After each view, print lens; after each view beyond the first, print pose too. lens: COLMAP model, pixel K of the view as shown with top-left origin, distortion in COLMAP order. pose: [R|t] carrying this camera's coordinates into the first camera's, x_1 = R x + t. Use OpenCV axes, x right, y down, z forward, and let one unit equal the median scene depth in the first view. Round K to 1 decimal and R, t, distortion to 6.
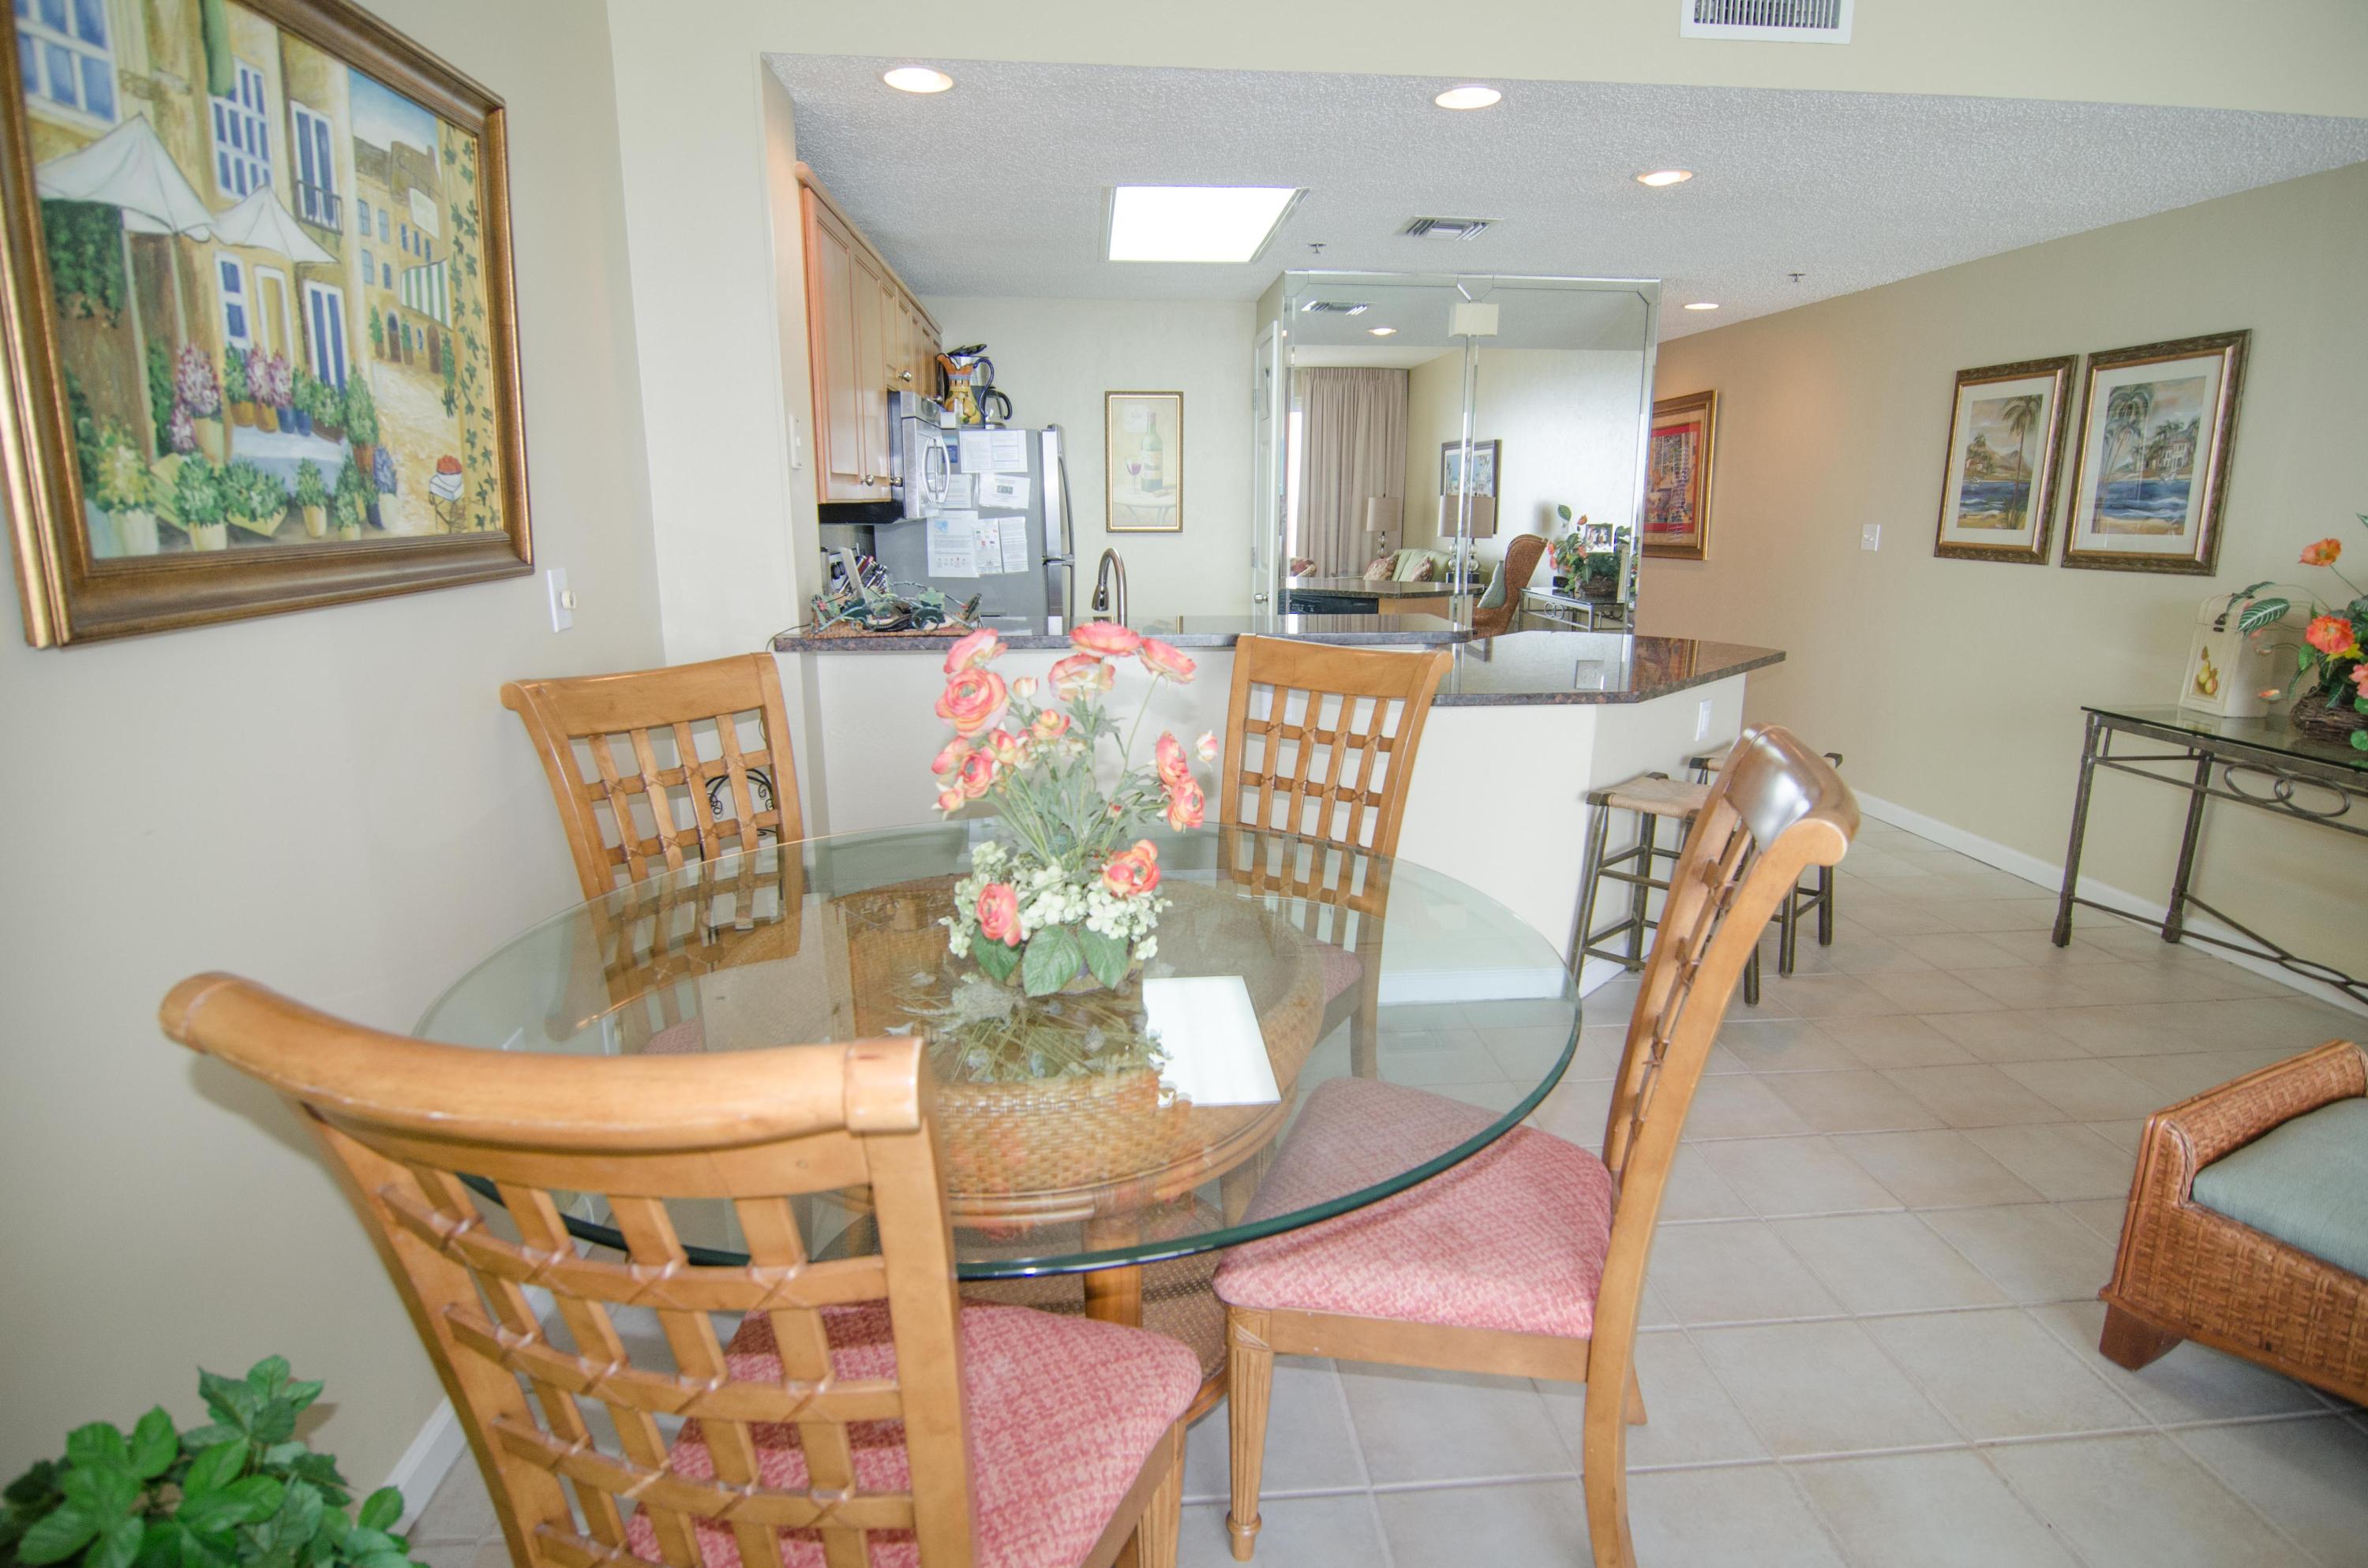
lens RADIAL K [[1265.2, 0, 1191.0], [0, 1265.2, 798.6], [0, 0, 1]] dist [-0.006489, -0.011534]
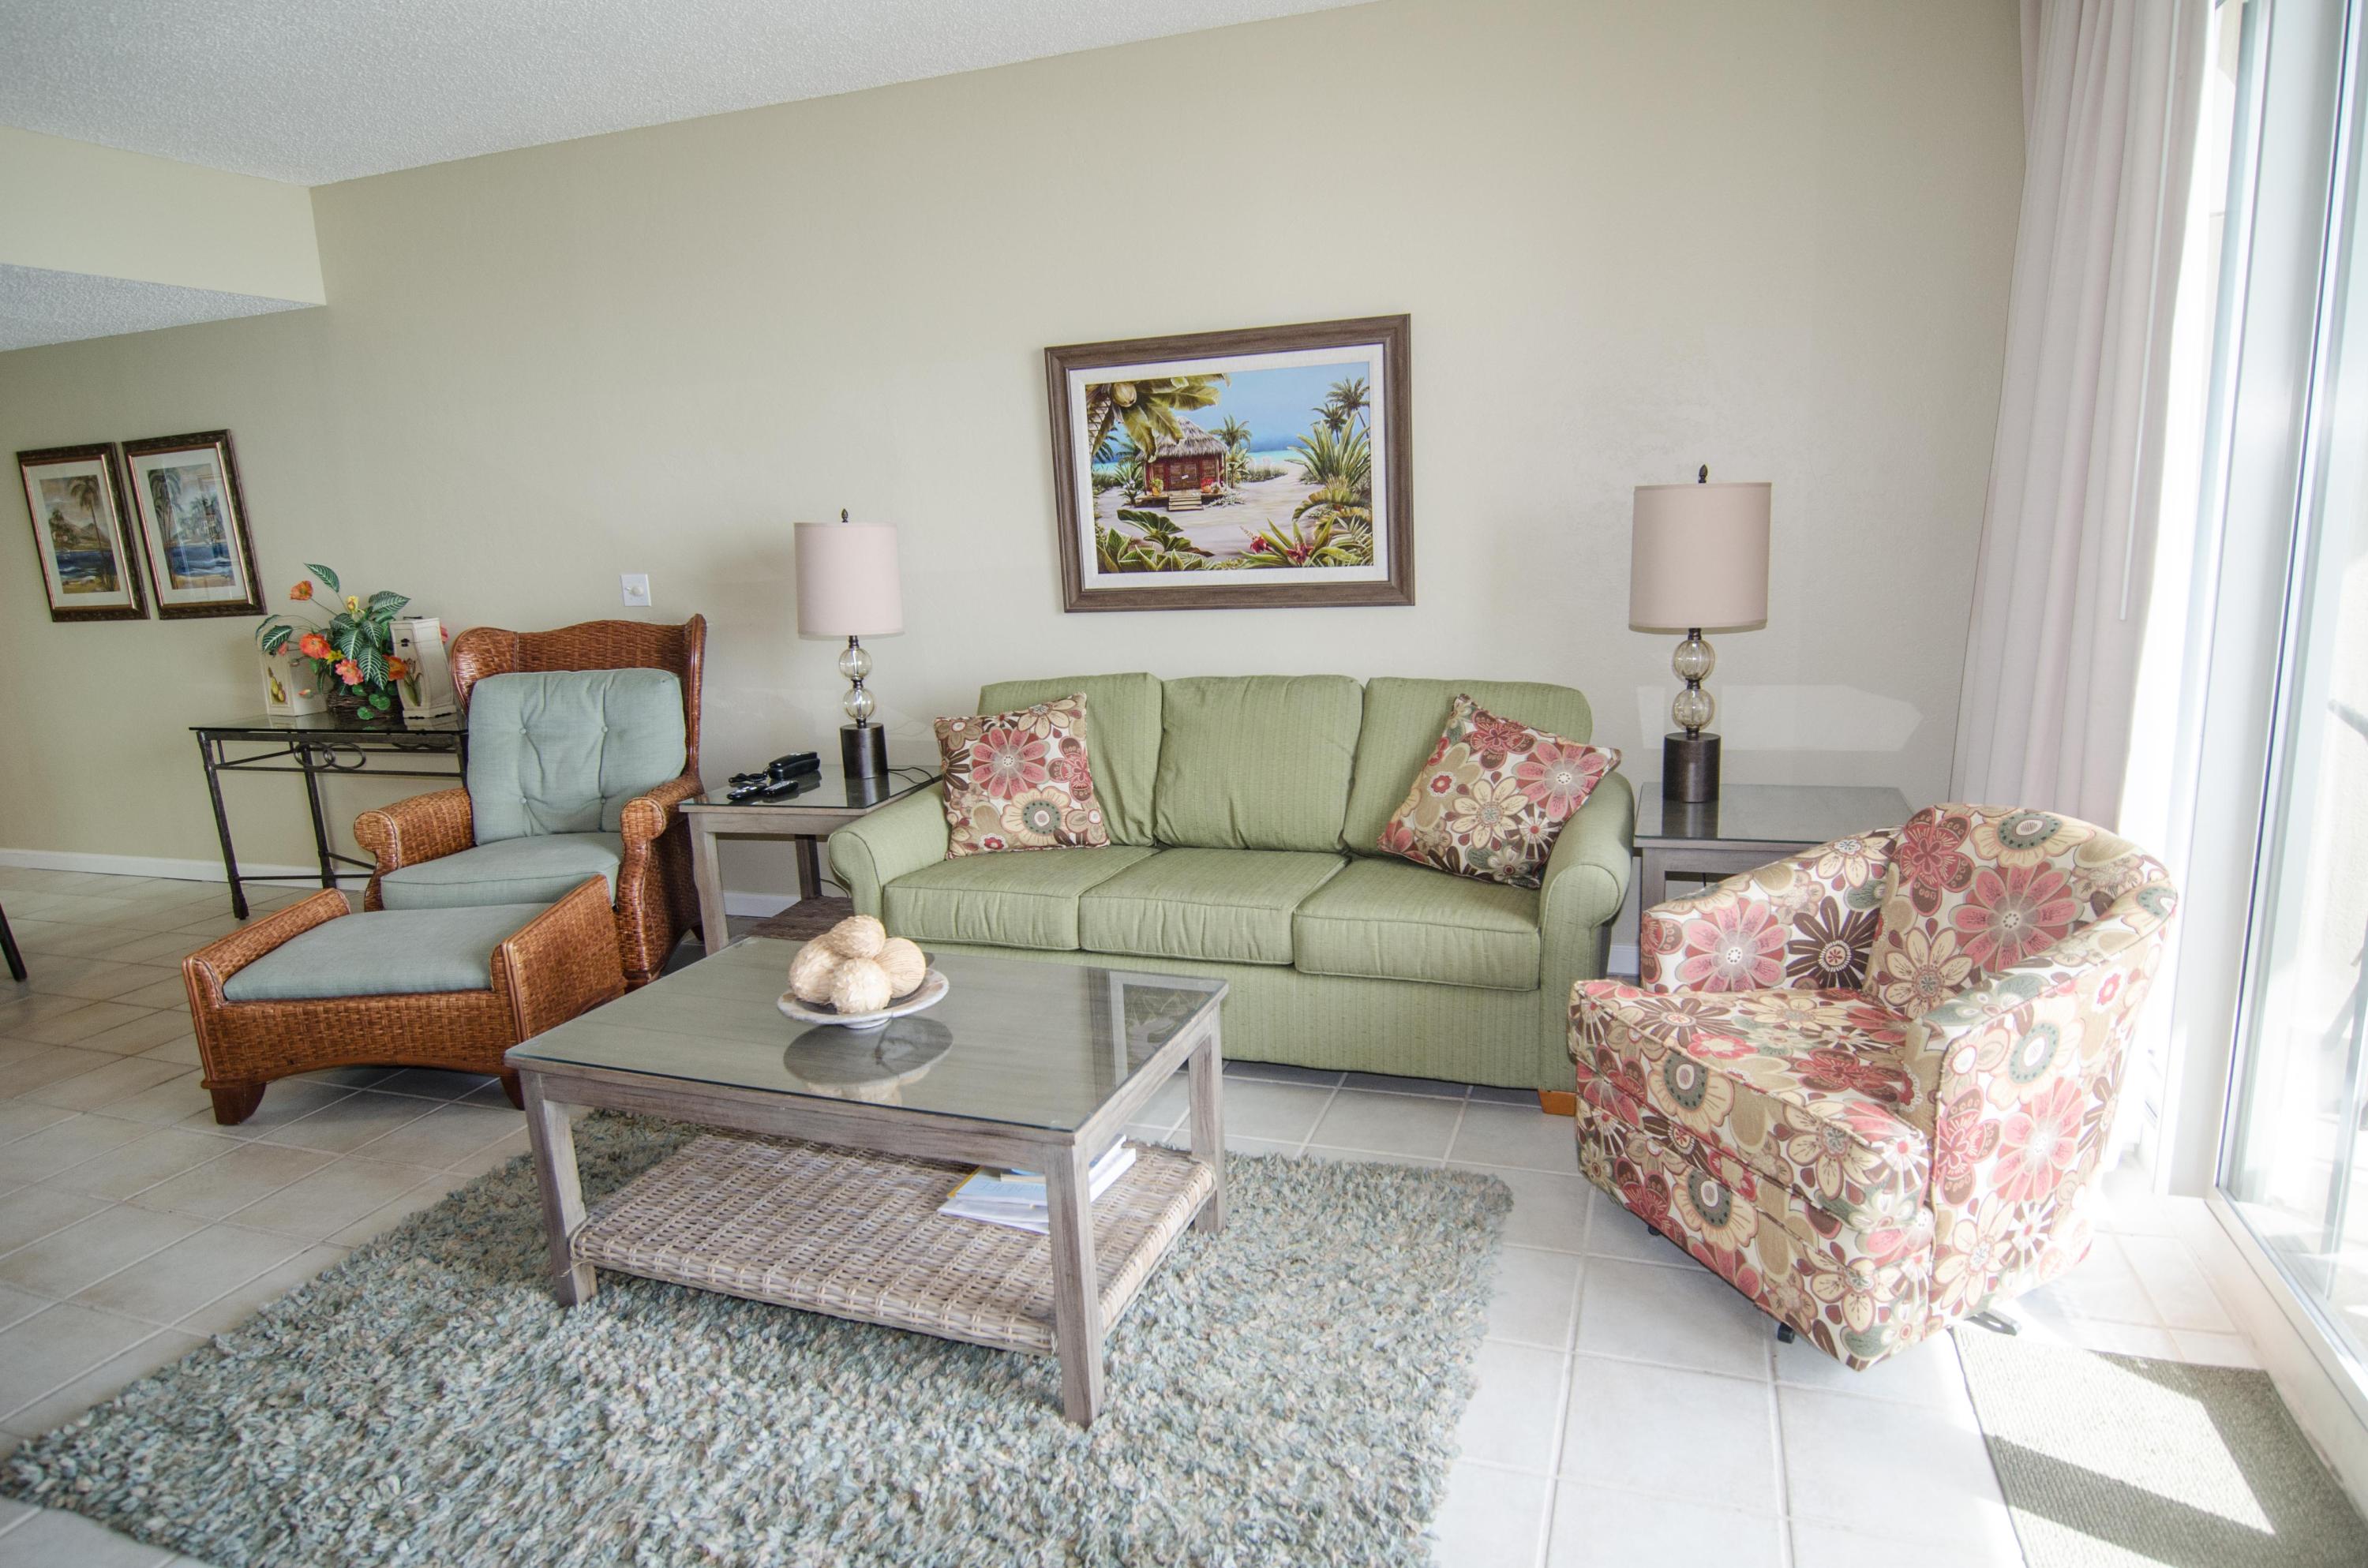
lens RADIAL K [[1382.9, 0, 1181.4], [0, 1382.9, 793.9], [0, 0, 1]] dist [-0.003969, -0.002288]
pose [[0.423377, -0.206826, 0.882029, -0.180289], [0.258916, 0.960608, 0.100971, 0.211034], [-0.868167, 0.185623, 0.460250, -0.925502]]
